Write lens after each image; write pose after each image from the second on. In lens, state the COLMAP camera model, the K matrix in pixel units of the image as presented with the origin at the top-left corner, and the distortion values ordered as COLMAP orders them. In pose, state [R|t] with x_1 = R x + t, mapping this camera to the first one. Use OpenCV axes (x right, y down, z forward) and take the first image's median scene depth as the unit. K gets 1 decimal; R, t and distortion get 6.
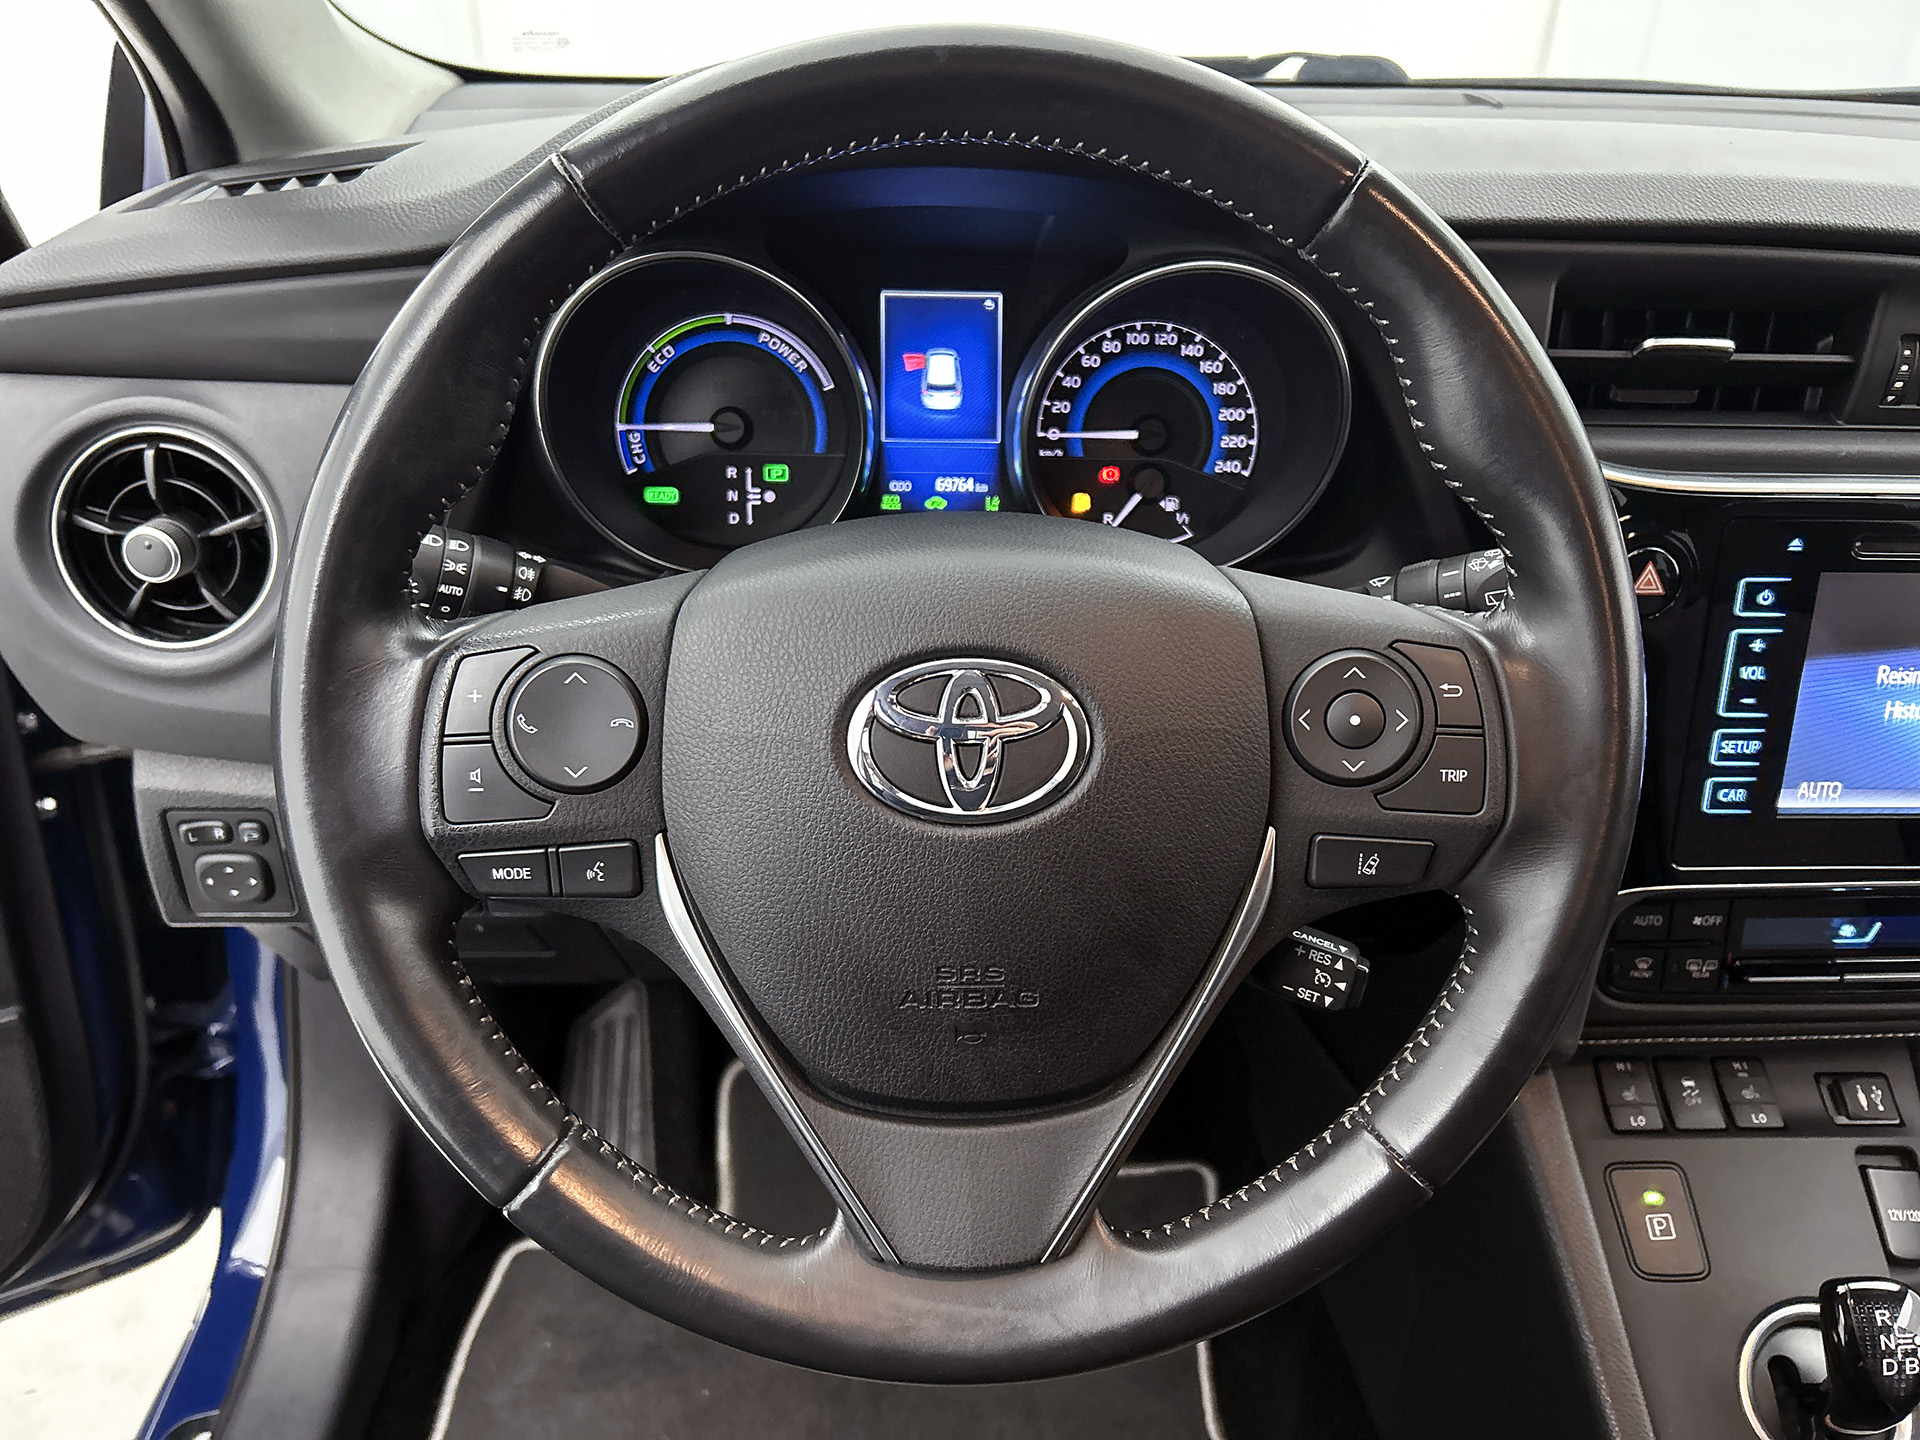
lens RADIAL K [[1455.5, 0, 960.0], [0, 1455.5, 720.0], [0, 0, 1]] dist [0.091944, -0.115816]
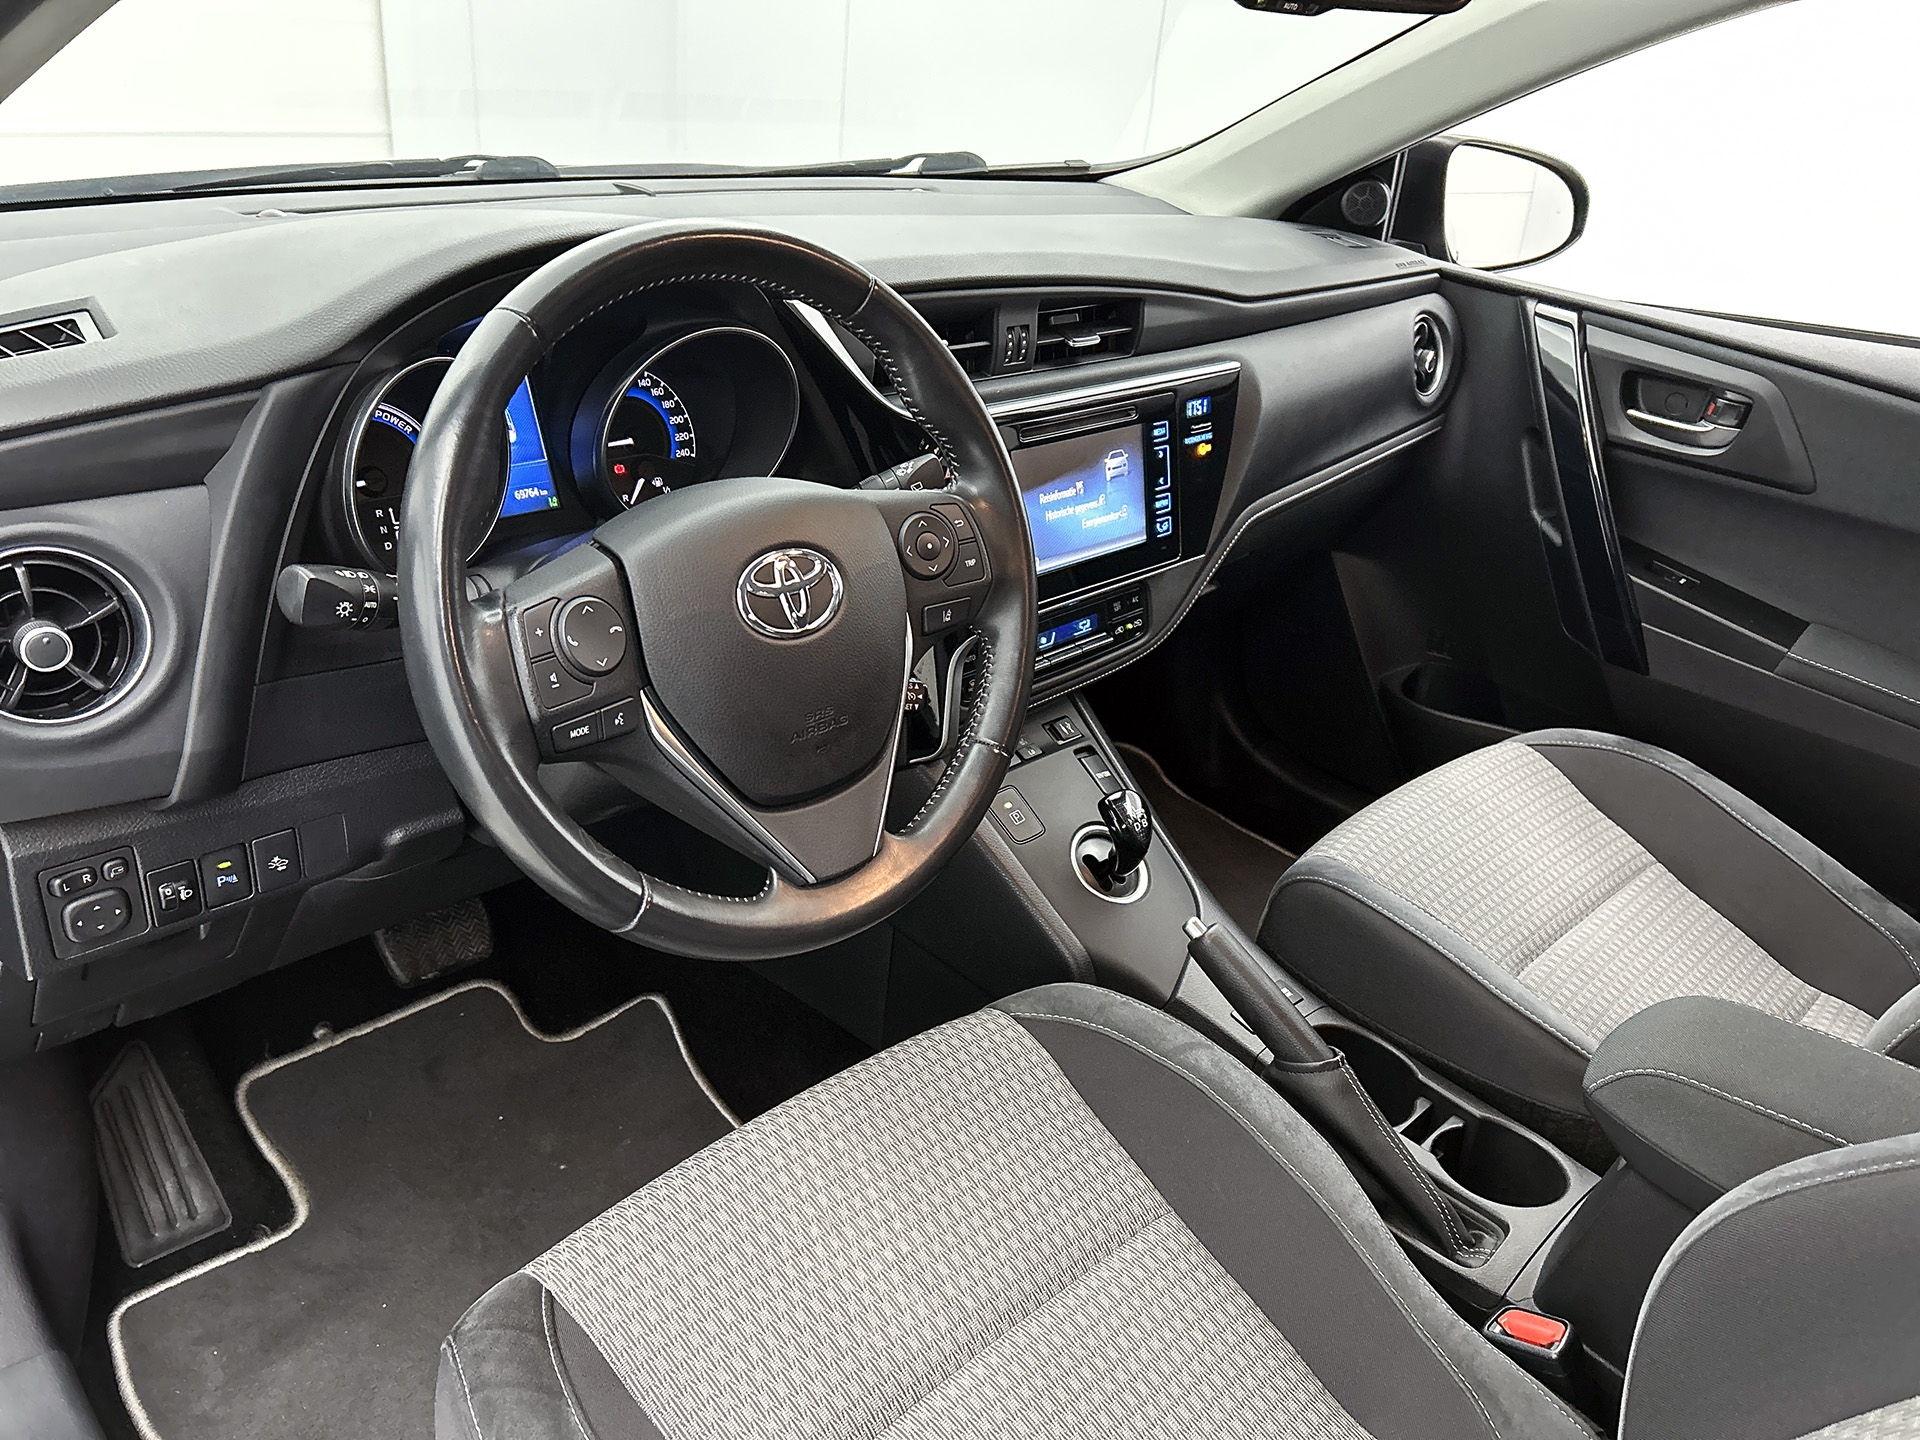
lens RADIAL K [[1439.0, 0, 943.9], [0, 1439.0, 730.8], [0, 0, 1]] dist [0.069648, -0.072903]
pose [[0.742161, -0.276602, 0.610482, -0.757325], [0.274589, 0.956398, 0.099516, 0.039238], [-0.611390, 0.093774, 0.785754, -0.420731]]
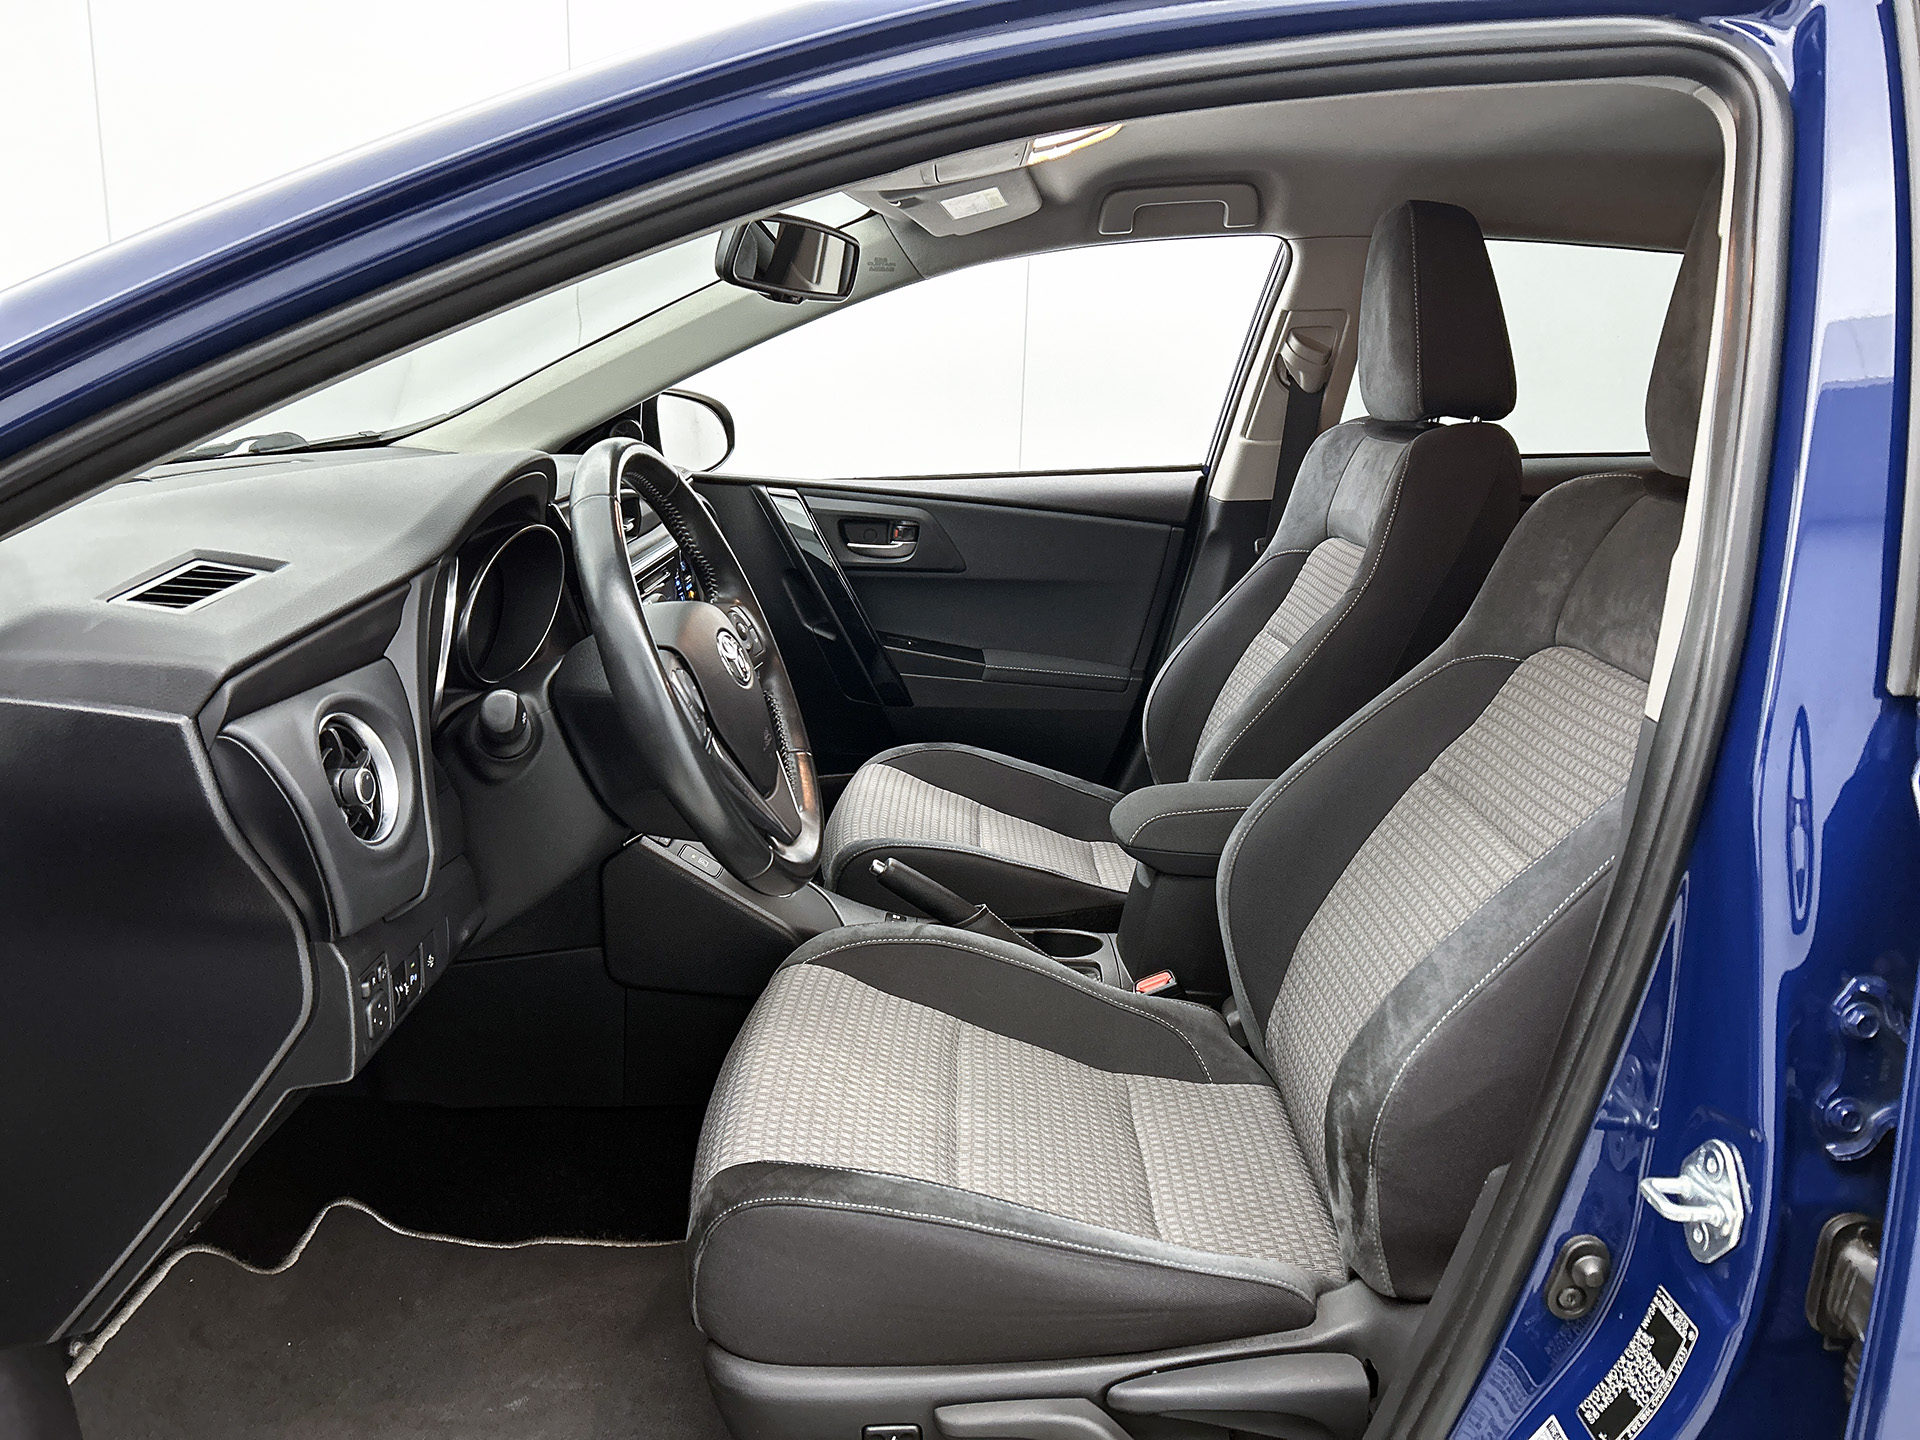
lens RADIAL K [[1439.0, 0, 943.9], [0, 1439.0, 730.8], [0, 0, 1]] dist [0.069648, -0.072903]
pose [[0.067371, -0.282699, 0.956840, -2.013245], [0.466712, 0.856556, 0.220209, -0.226208], [-0.881840, 0.431733, 0.189646, 0.083179]]
